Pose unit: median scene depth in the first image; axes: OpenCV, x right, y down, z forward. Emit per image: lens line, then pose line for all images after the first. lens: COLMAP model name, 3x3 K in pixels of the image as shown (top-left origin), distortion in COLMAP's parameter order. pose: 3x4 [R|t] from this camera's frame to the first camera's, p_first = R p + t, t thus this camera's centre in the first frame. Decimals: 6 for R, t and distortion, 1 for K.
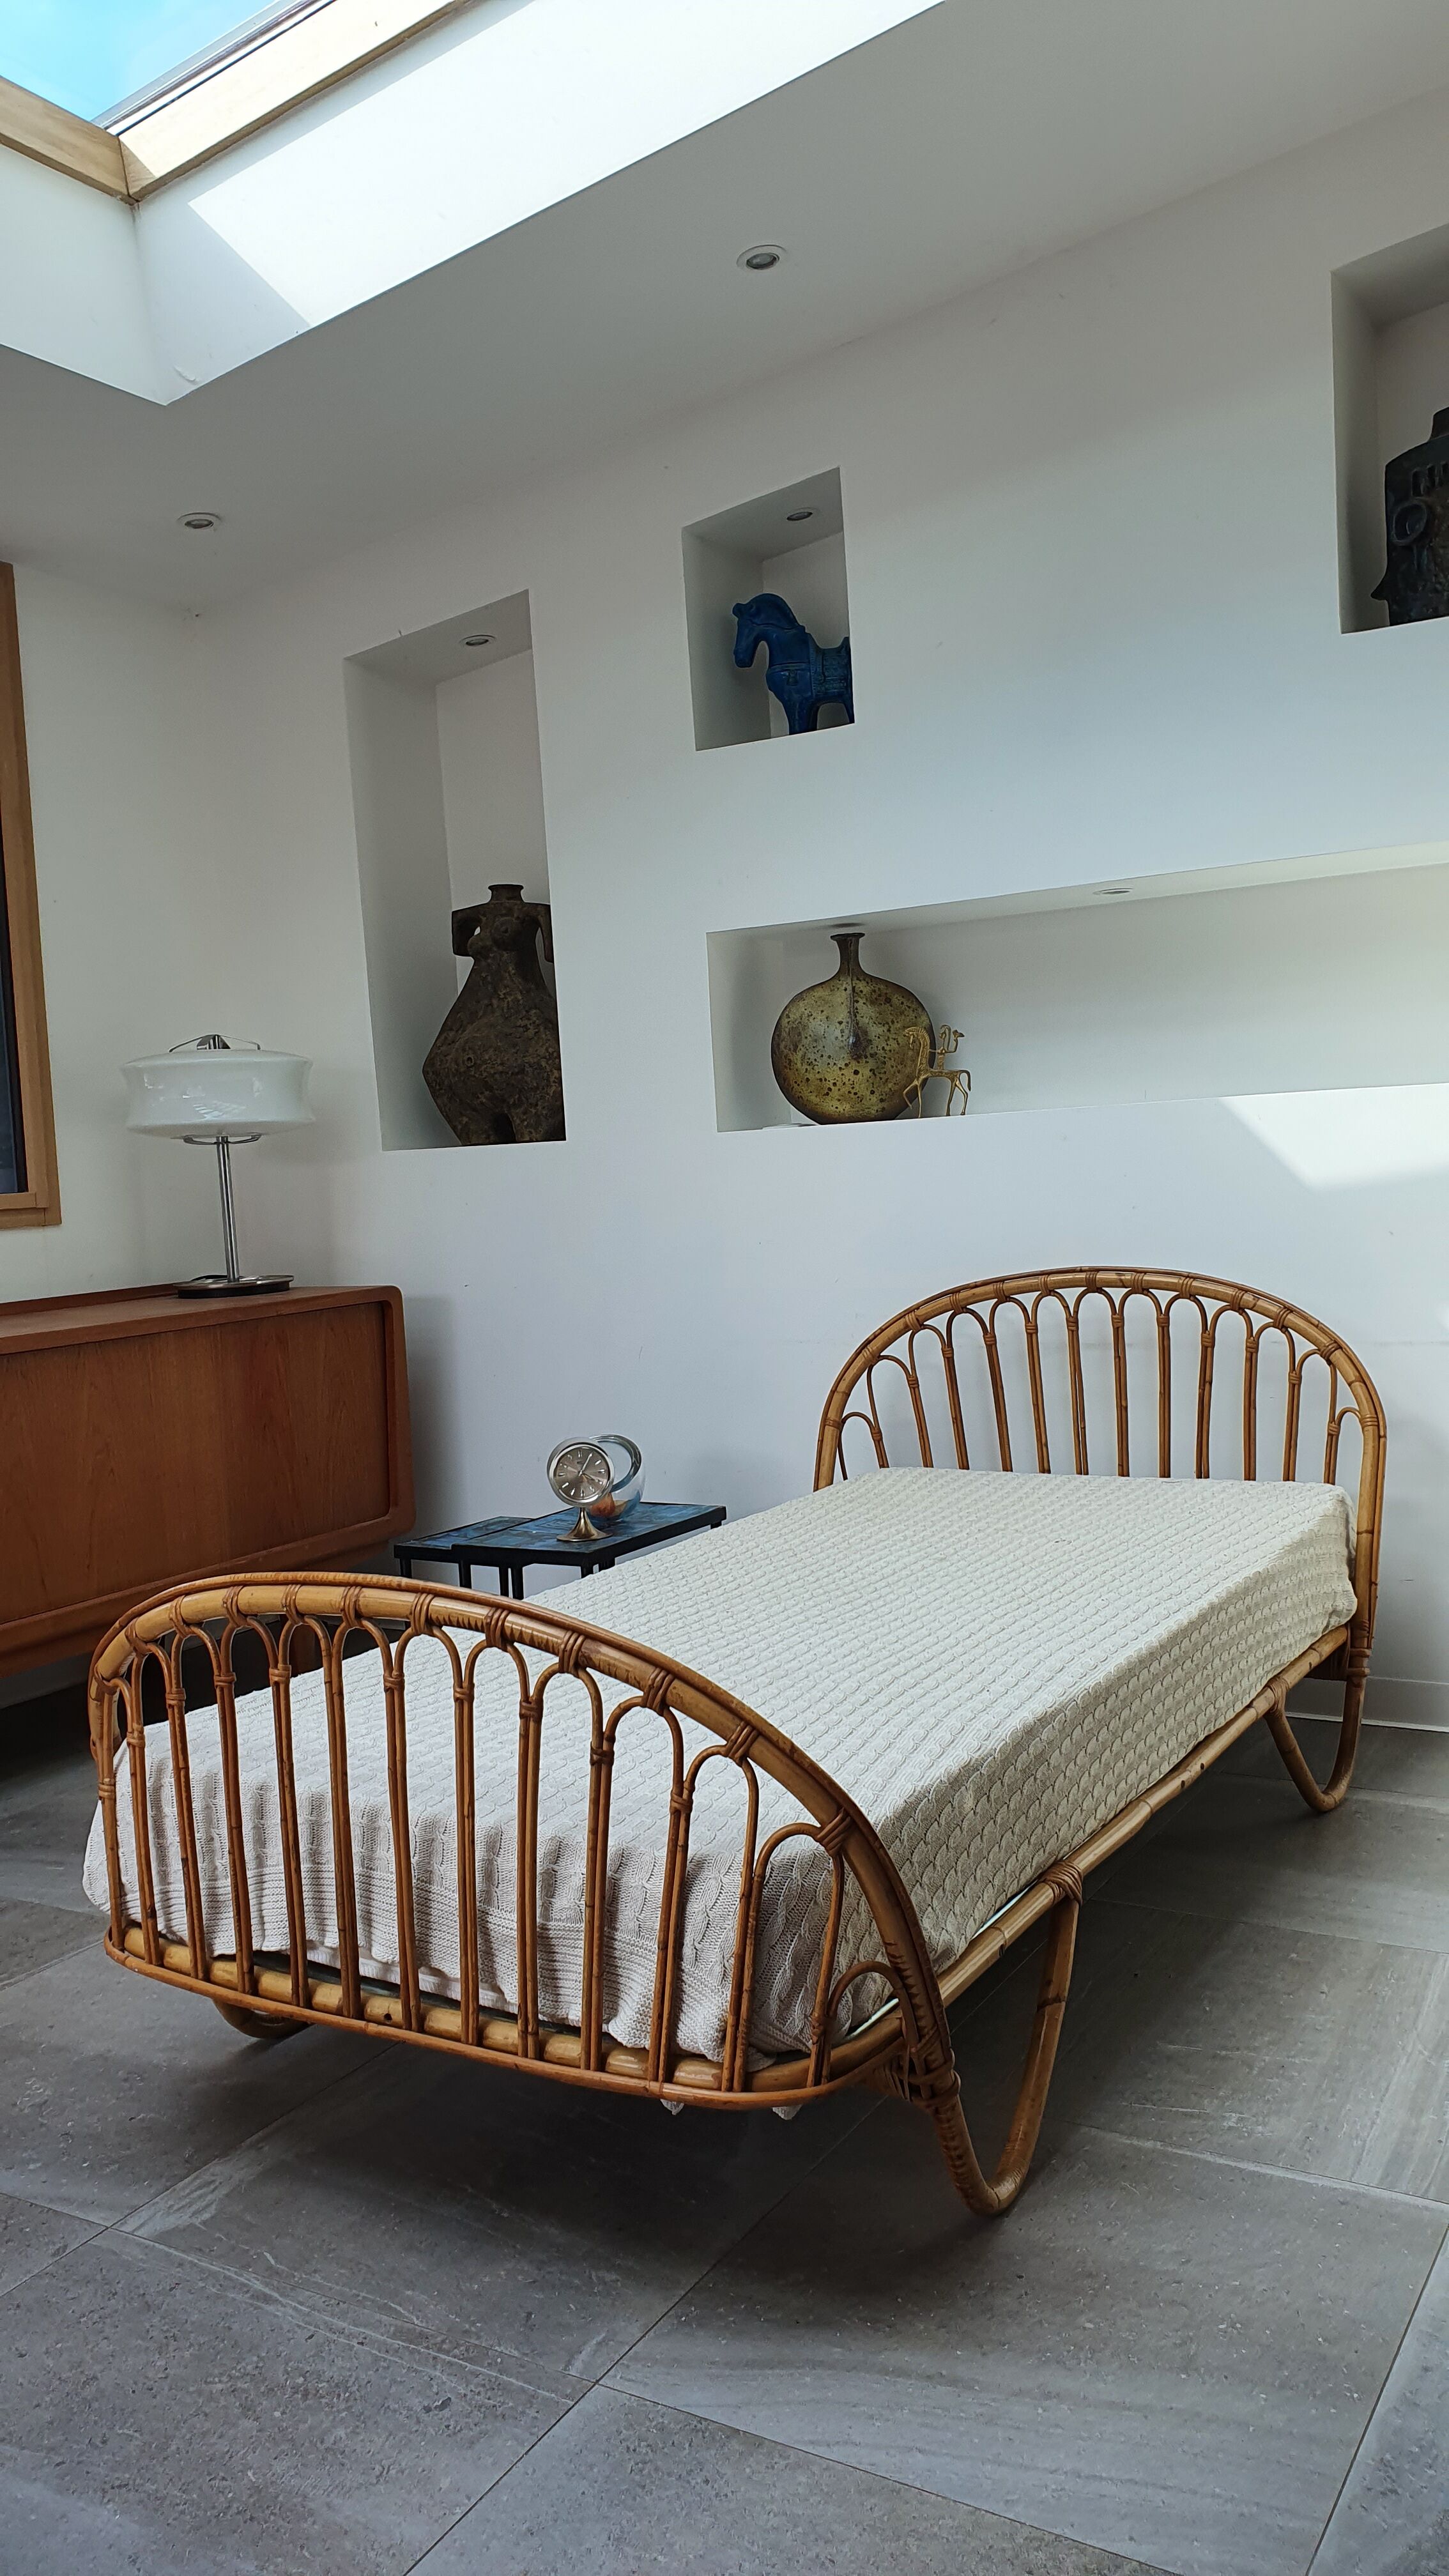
lens RADIAL K [[2015.3, 0, 699.3], [0, 2015.3, 1303.4], [0, 0, 1]] dist [0.075442, -0.093689]
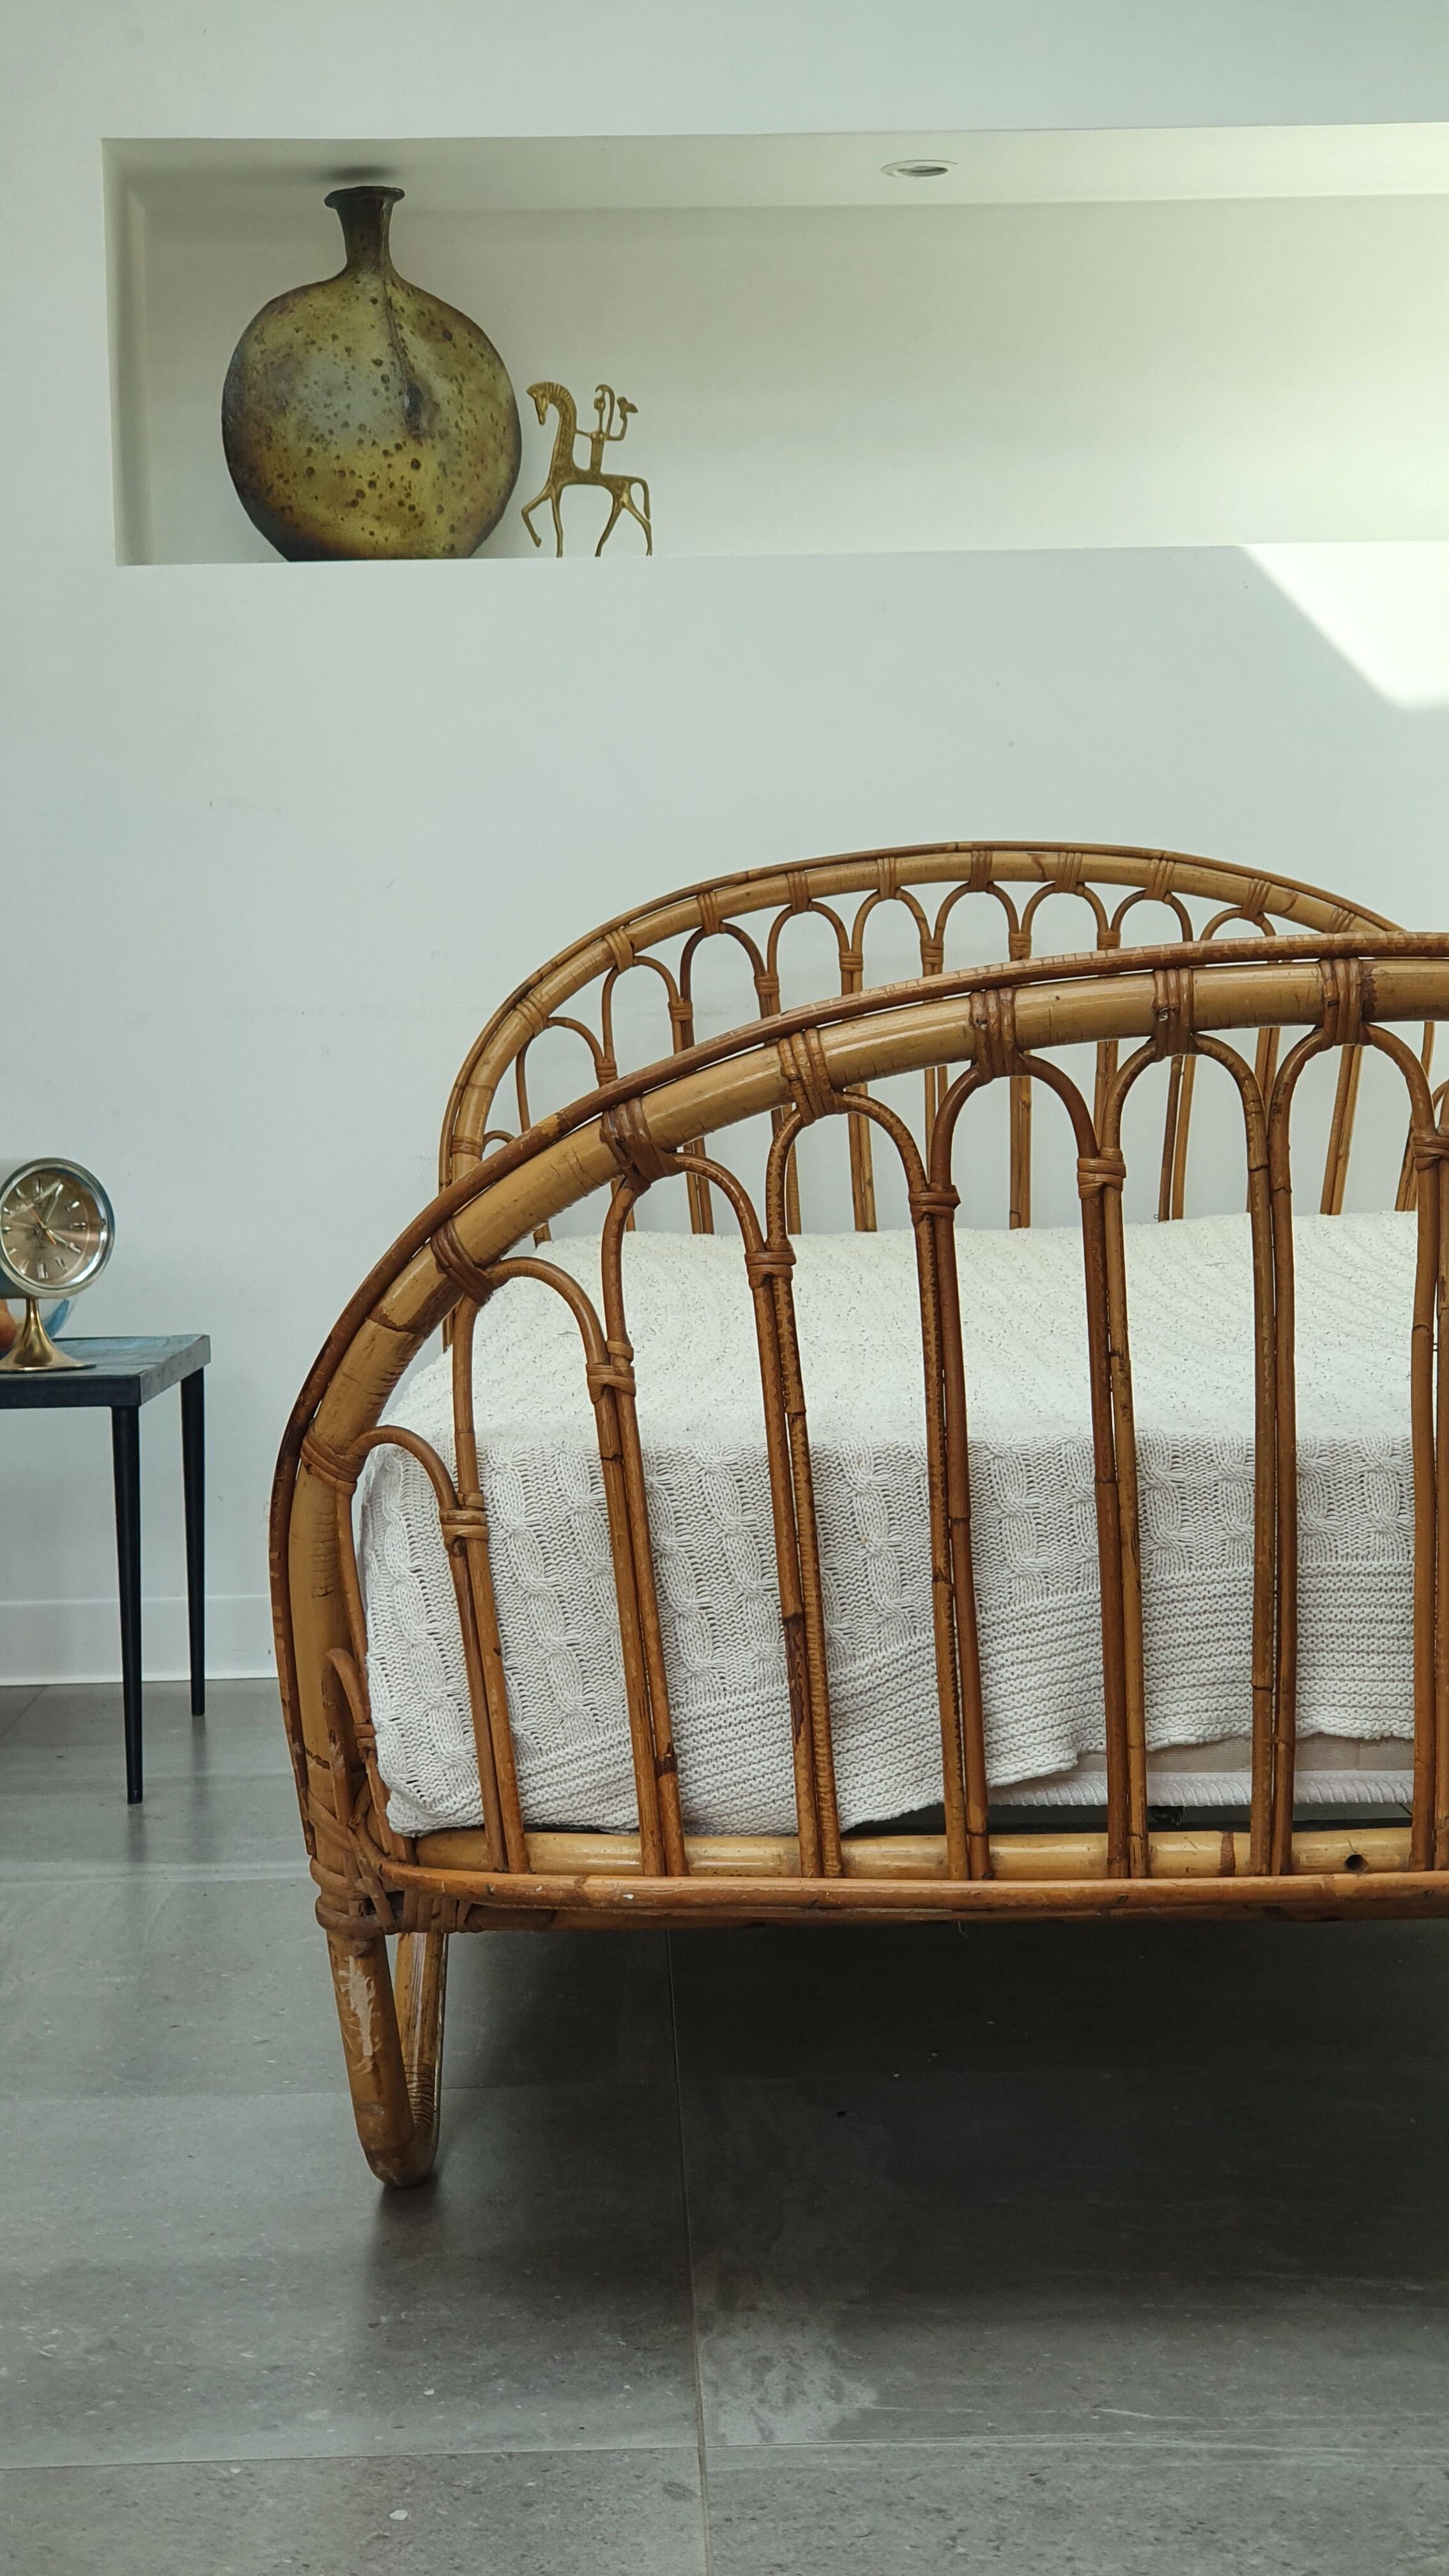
lens RADIAL K [[3950.3, 0, 657.9], [0, 3950.3, 1395.6], [0, 0, 1]] dist [0.120677, 0.000000]
pose [[0.841329, -0.007388, 0.540472, -0.465773], [0.013094, 0.999892, -0.006714, 0.140505], [-0.540364, 0.012726, 0.841335, 0.167824]]
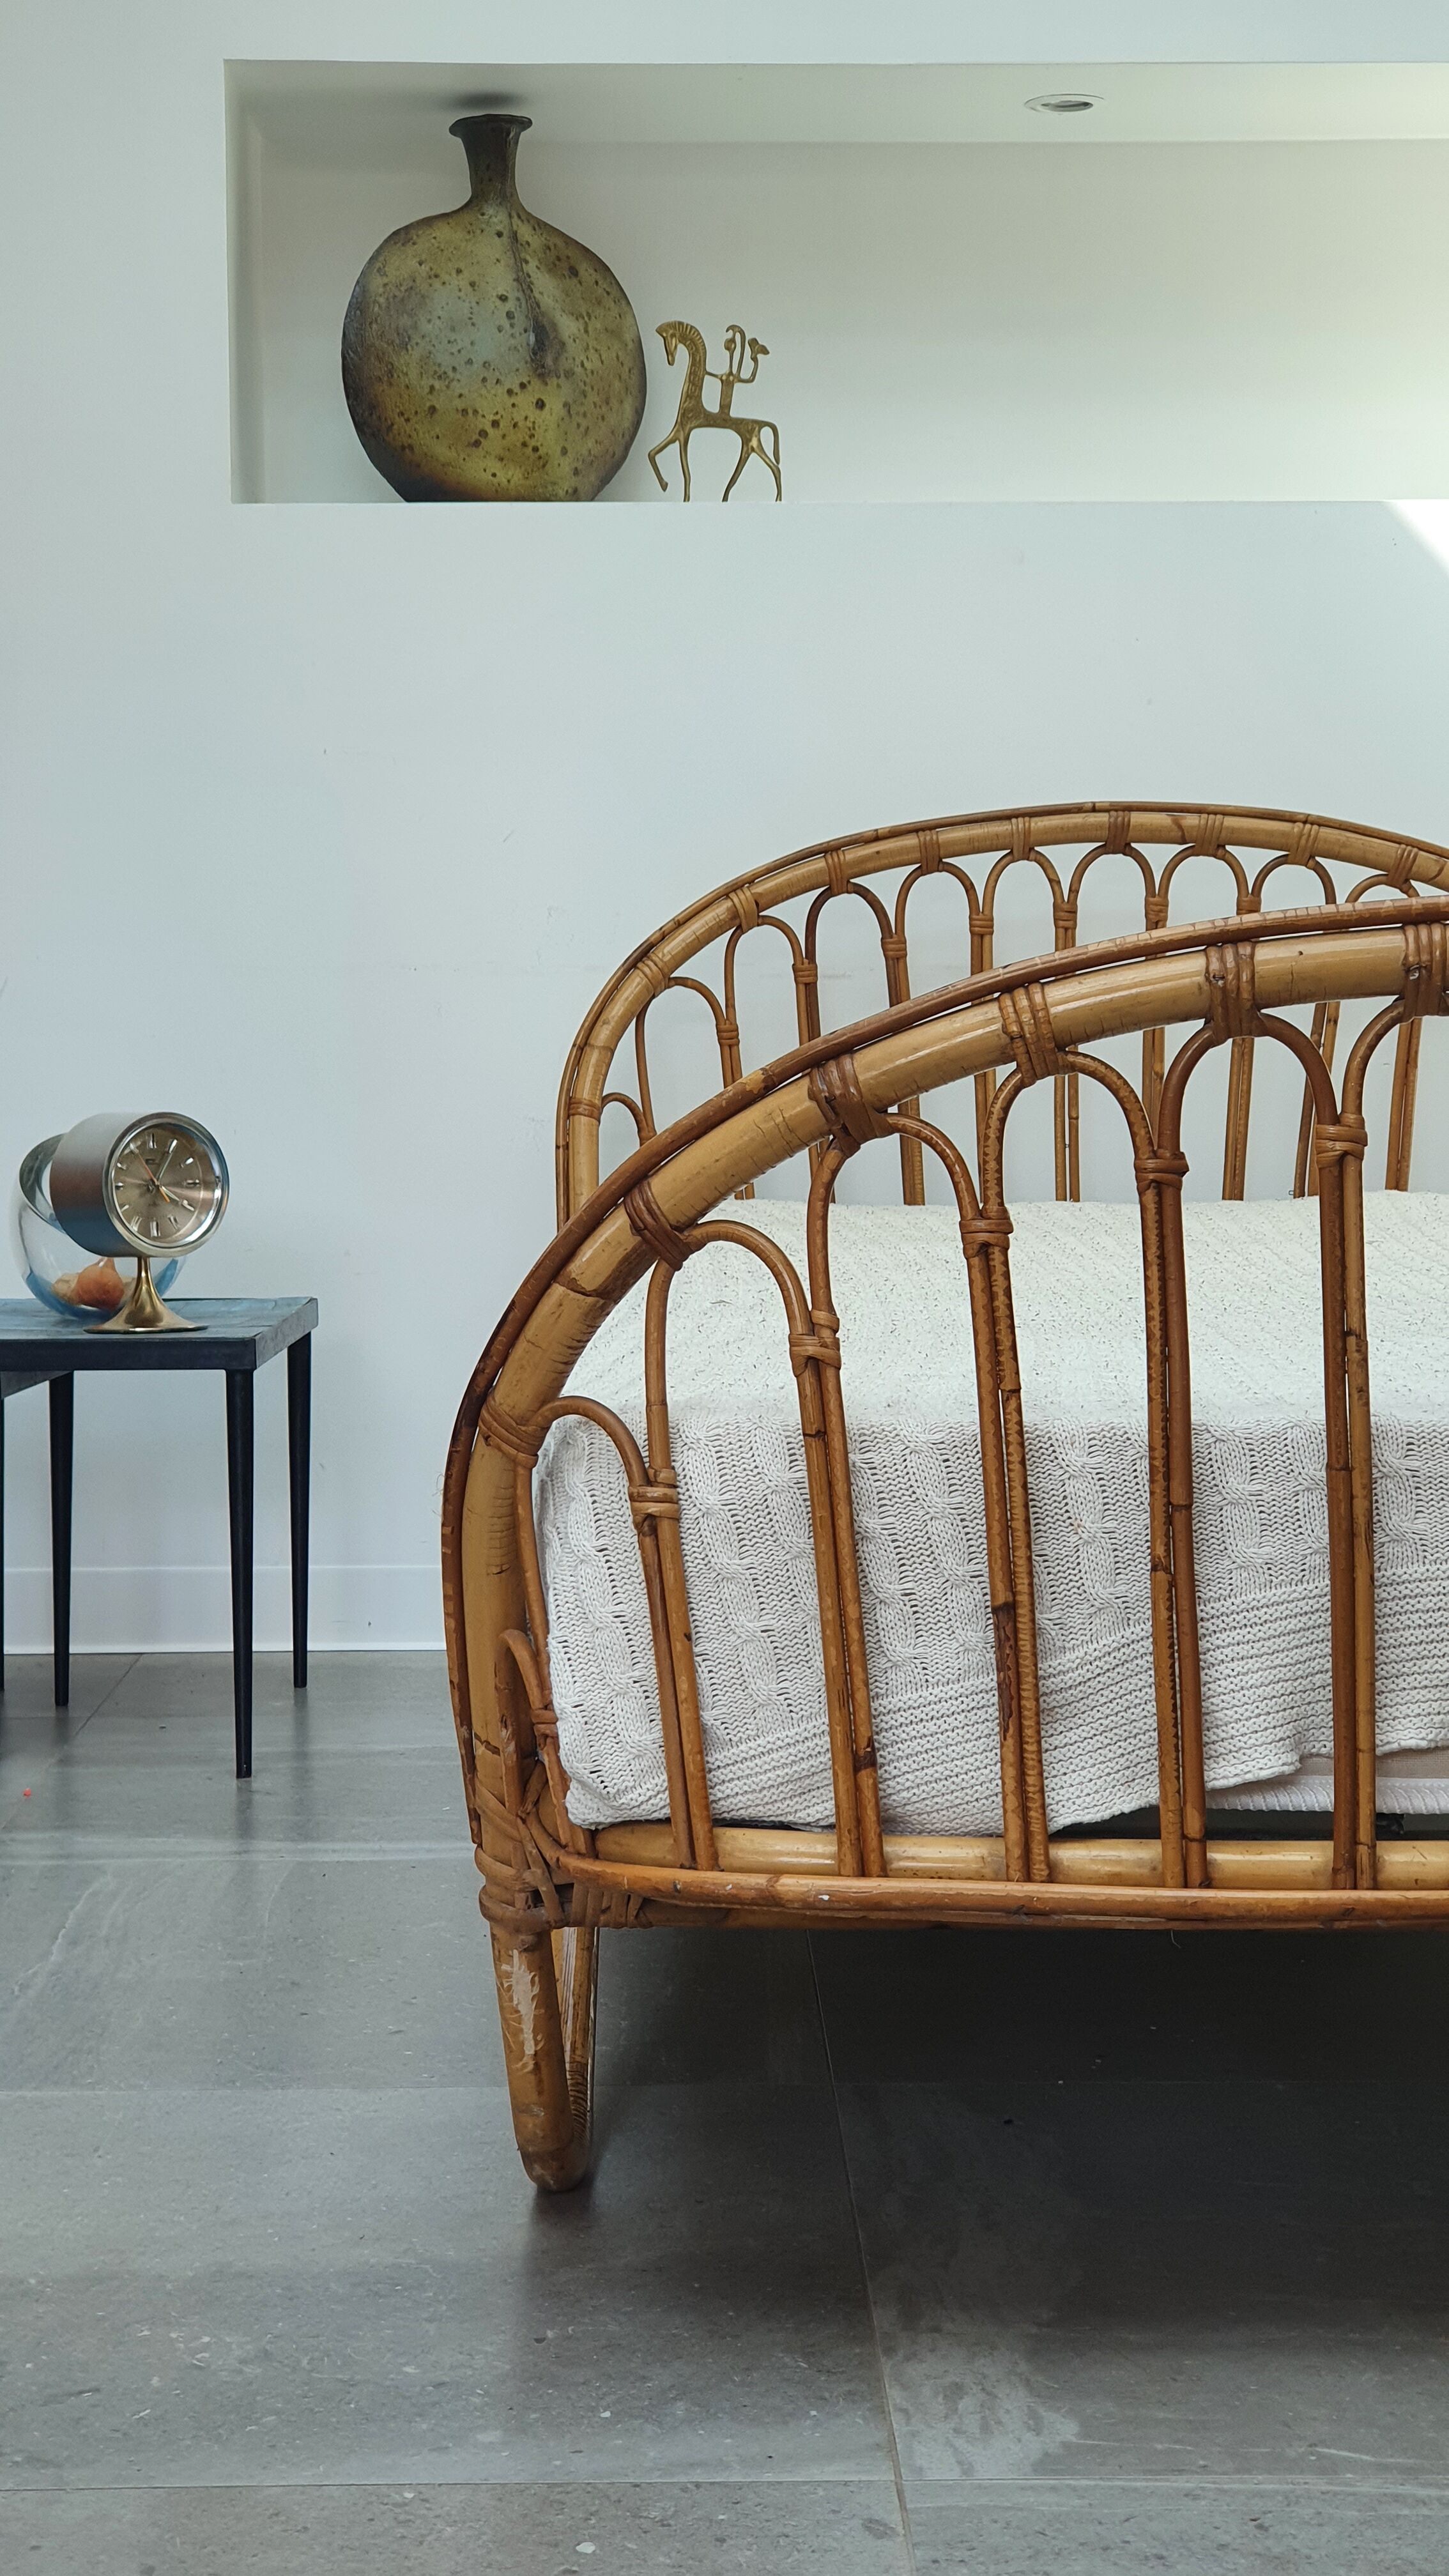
lens RADIAL K [[3950.3, 0, 654.7], [0, 3950.3, 1417.2], [0, 0, 1]] dist [0.120677, 0.000000]
pose [[0.846261, 0.000257, 0.532768, -0.468960], [-0.004108, 0.999973, 0.006043, 0.140065], [-0.532752, -0.007302, 0.846240, 0.204723]]
